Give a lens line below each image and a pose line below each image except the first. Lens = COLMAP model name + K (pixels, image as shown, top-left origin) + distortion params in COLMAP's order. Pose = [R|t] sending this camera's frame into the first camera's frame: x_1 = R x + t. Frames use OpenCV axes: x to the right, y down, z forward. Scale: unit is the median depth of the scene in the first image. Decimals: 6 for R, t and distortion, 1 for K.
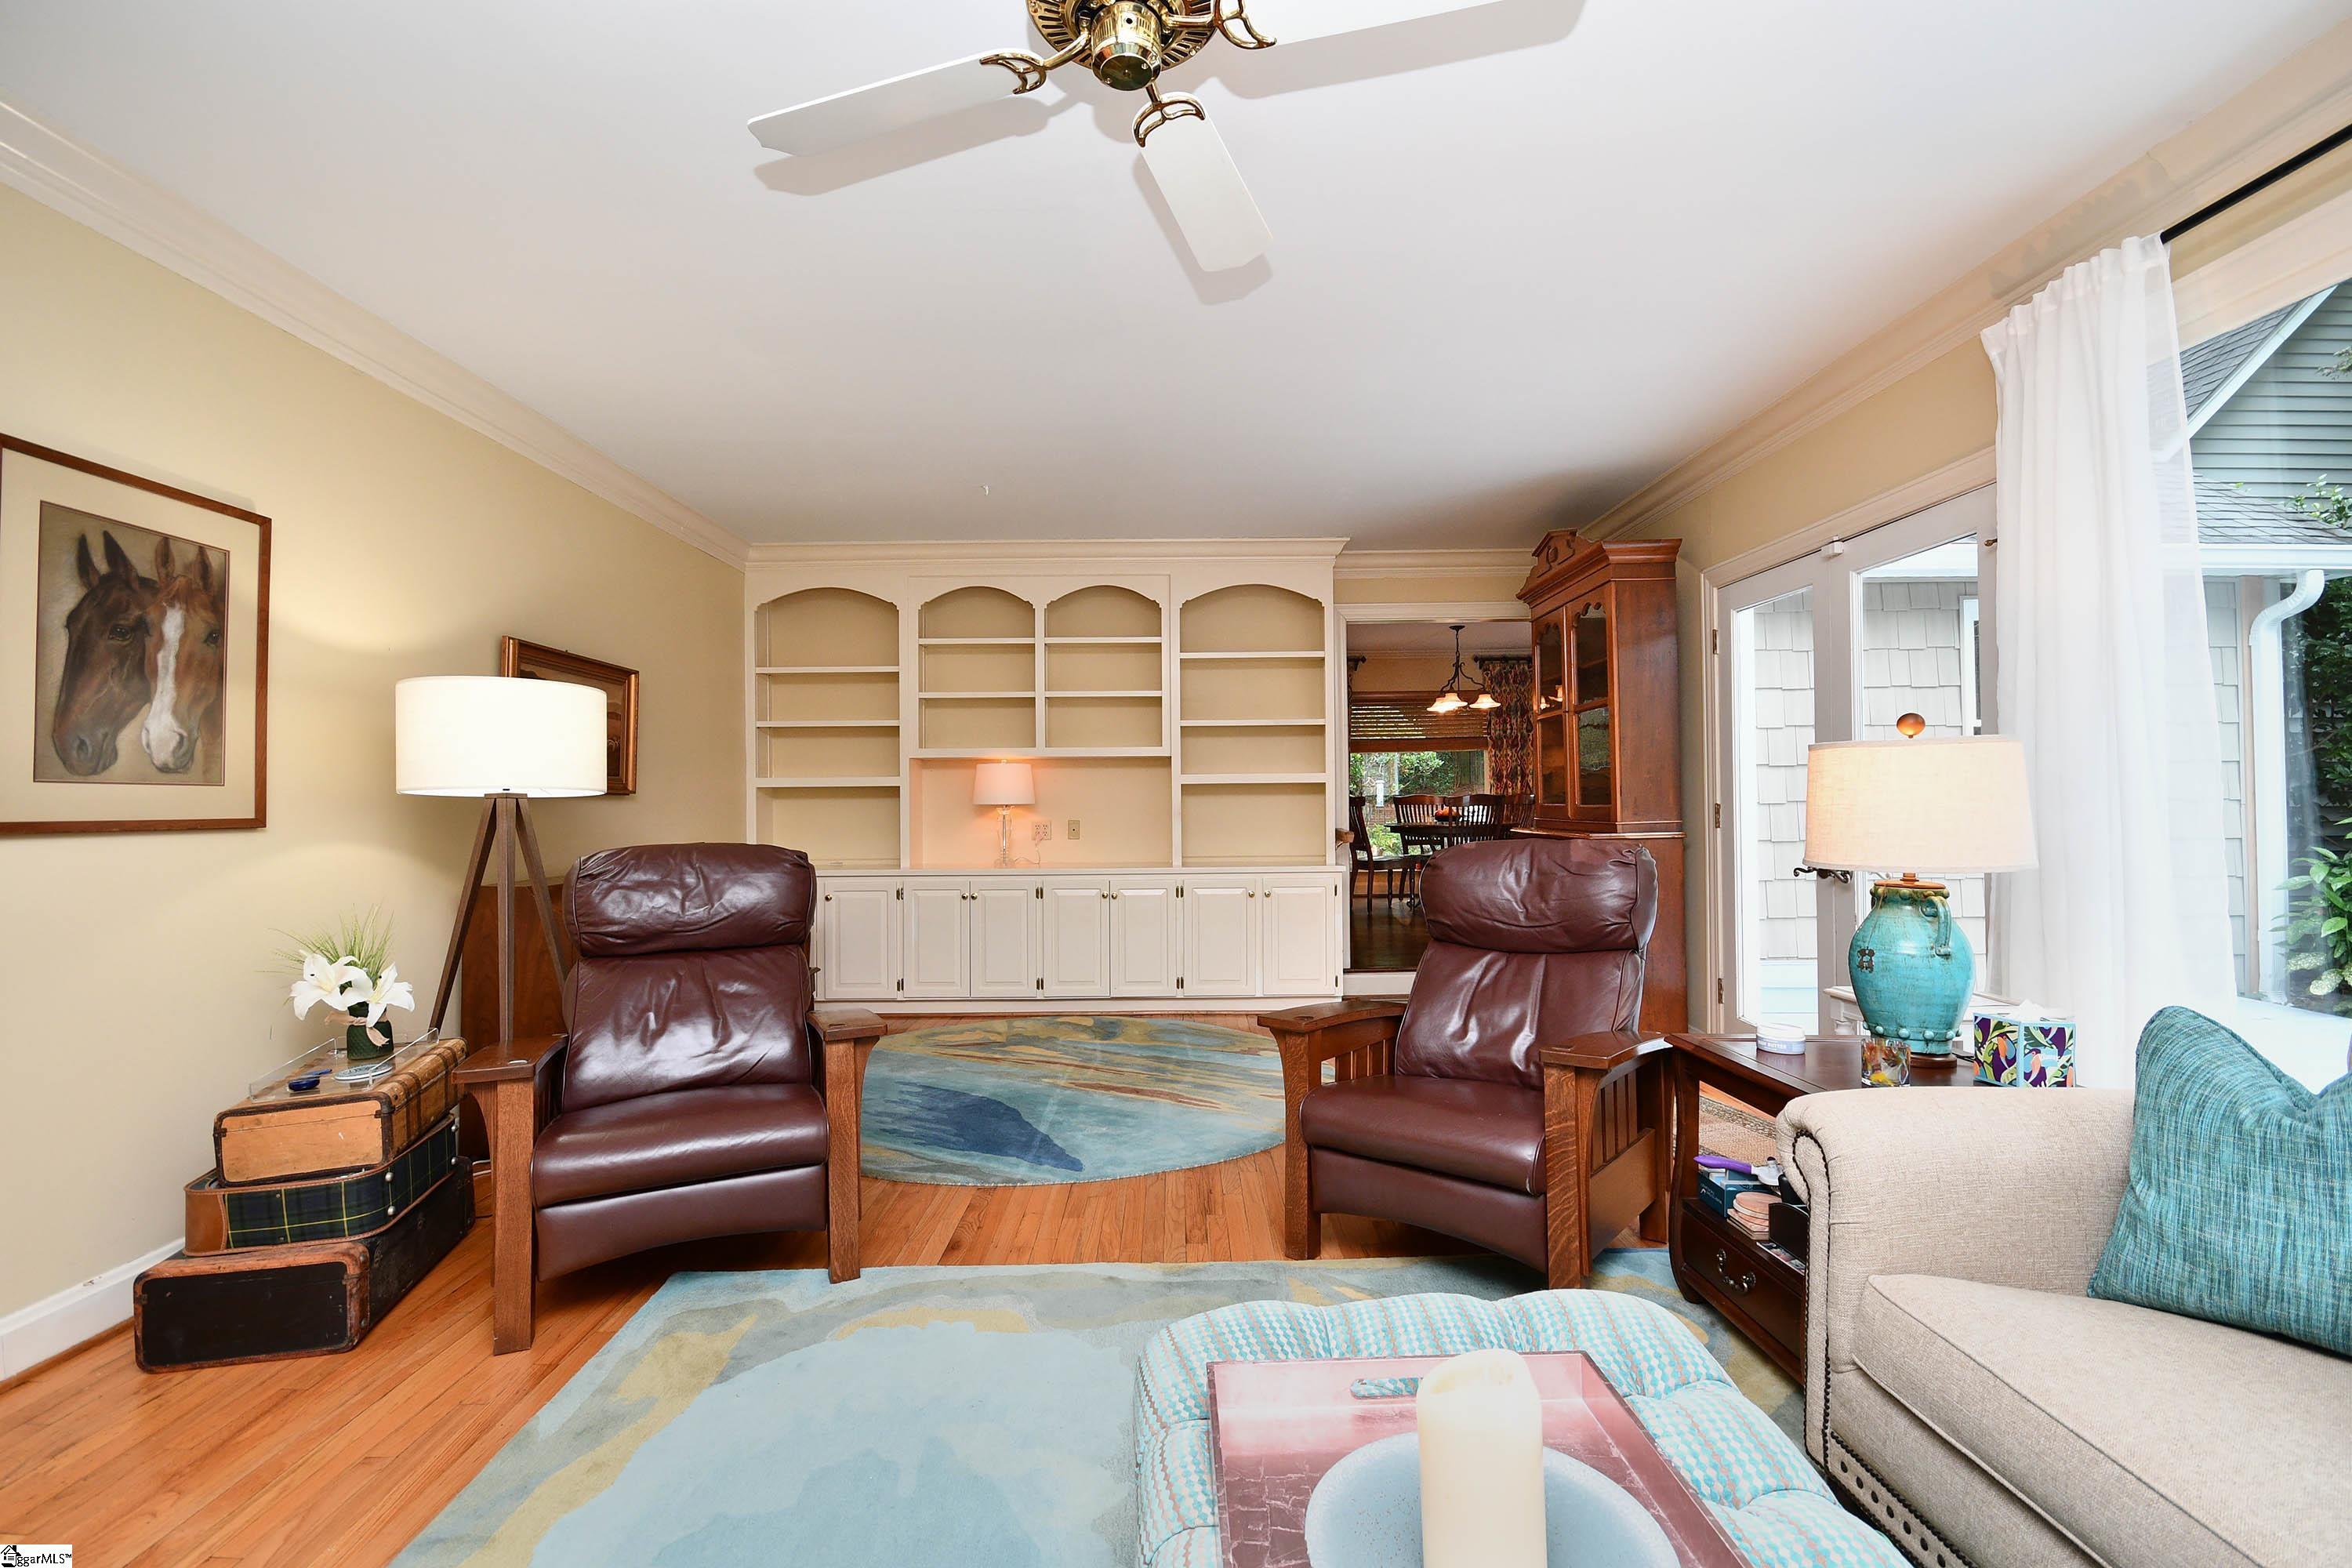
lens RADIAL K [[1100.4, 0, 1170.8], [0, 1100.4, 760.9], [0, 0, 1]] dist [0.027761, -0.026384]
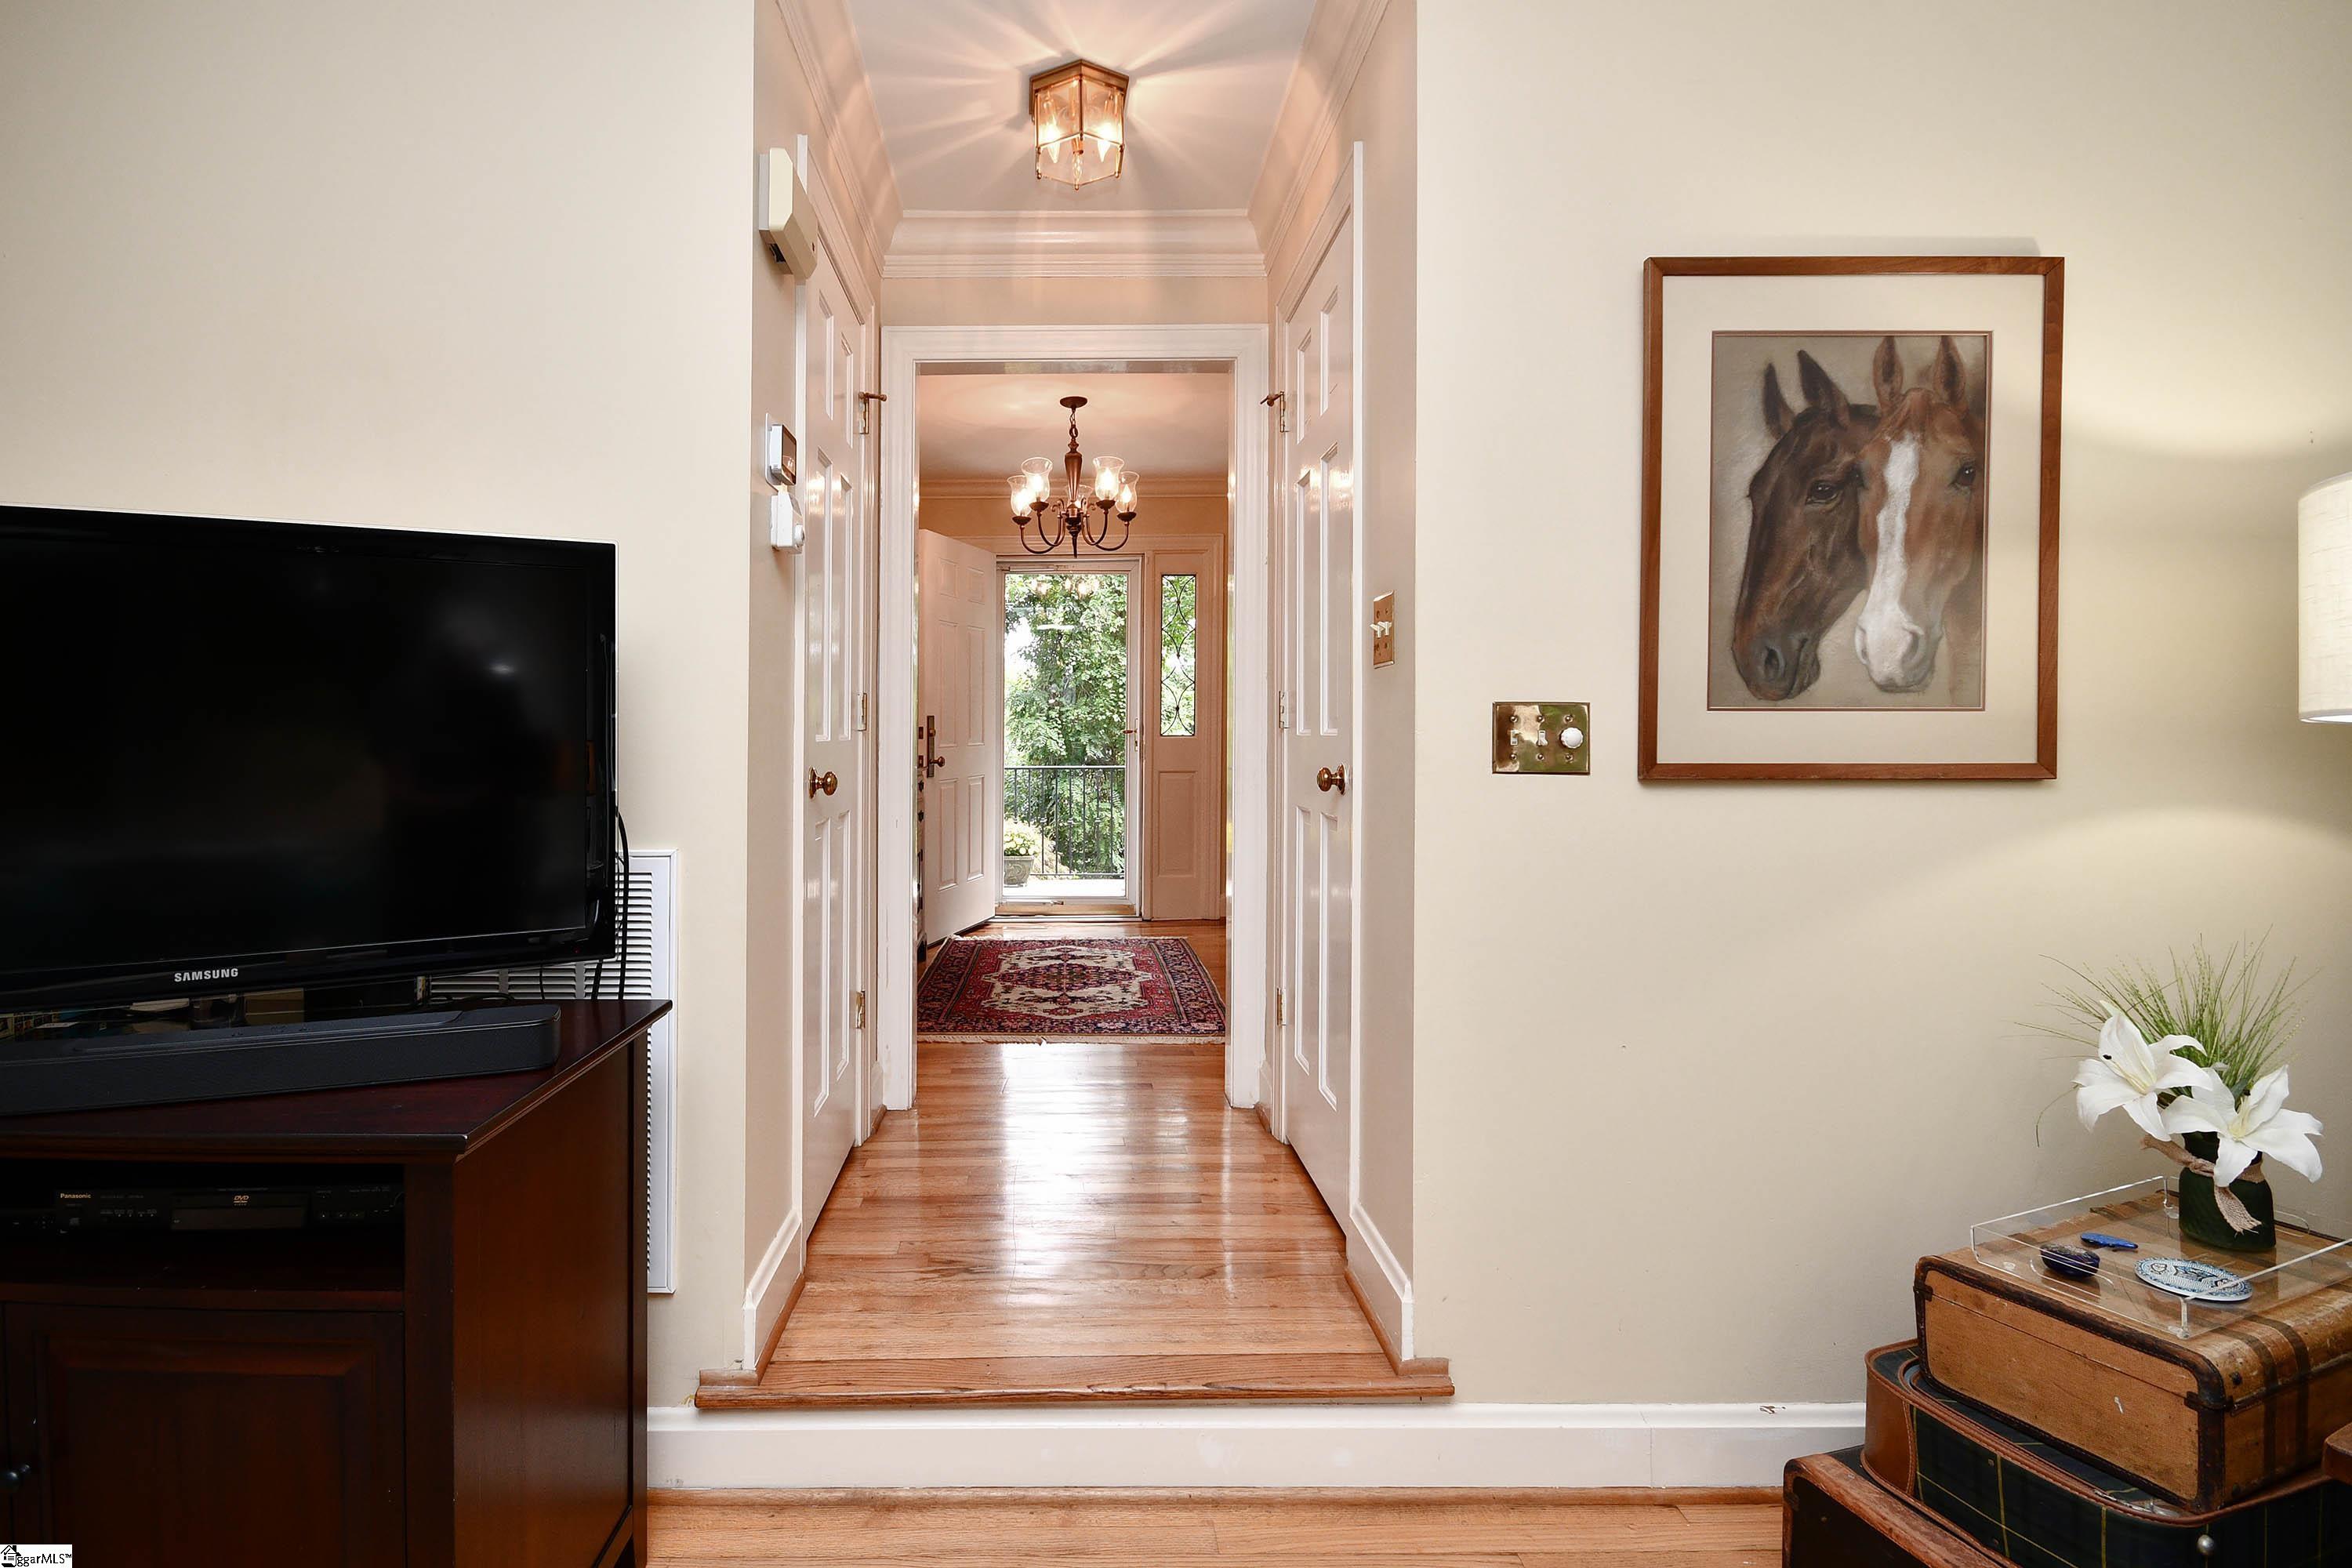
lens RADIAL K [[1100.4, 0, 1170.8], [0, 1100.4, 760.9], [0, 0, 1]] dist [0.027761, -0.026384]
pose [[0.059138, 0.019215, -0.998065, -0.270413], [0.037398, 0.999070, 0.021450, 0.021014], [0.997549, -0.038594, 0.058364, 0.526748]]
